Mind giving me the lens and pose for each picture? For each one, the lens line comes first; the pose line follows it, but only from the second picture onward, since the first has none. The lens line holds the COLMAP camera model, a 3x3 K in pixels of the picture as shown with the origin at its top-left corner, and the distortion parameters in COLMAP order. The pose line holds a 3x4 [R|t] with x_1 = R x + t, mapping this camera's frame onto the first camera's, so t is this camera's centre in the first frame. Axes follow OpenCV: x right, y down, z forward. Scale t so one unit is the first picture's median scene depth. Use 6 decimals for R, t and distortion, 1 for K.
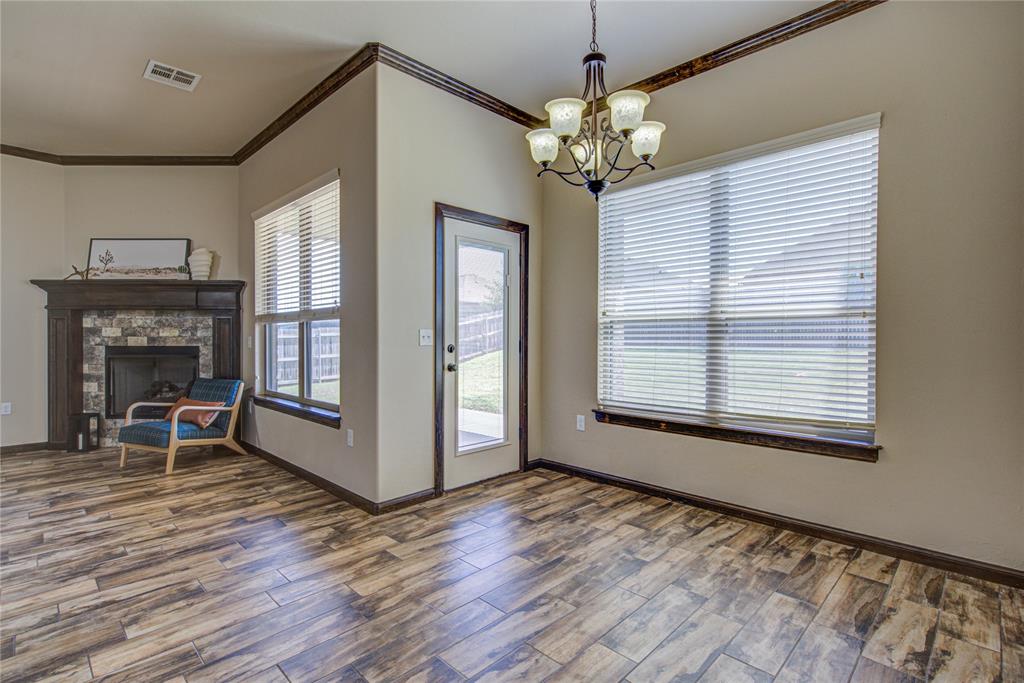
lens RADIAL K [[489.9, 0, 494.4], [0, 489.9, 340.4], [0, 0, 1]] dist [0.003164, -0.001684]
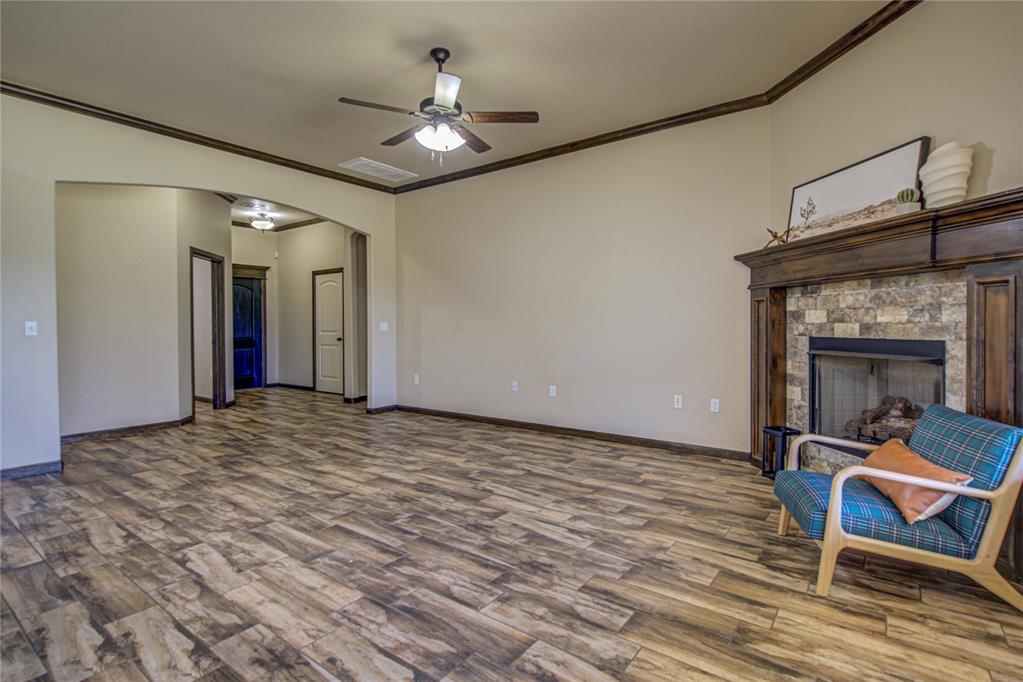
lens RADIAL K [[489.4, 0, 524.9], [0, 489.4, 327.7], [0, 0, 1]] dist [0.003164, -0.001684]
pose [[0.163229, 0.003806, -0.986581, -0.175969], [-0.004298, 0.999986, 0.003147, -0.001766], [0.986579, 0.003726, 0.163243, 0.497539]]
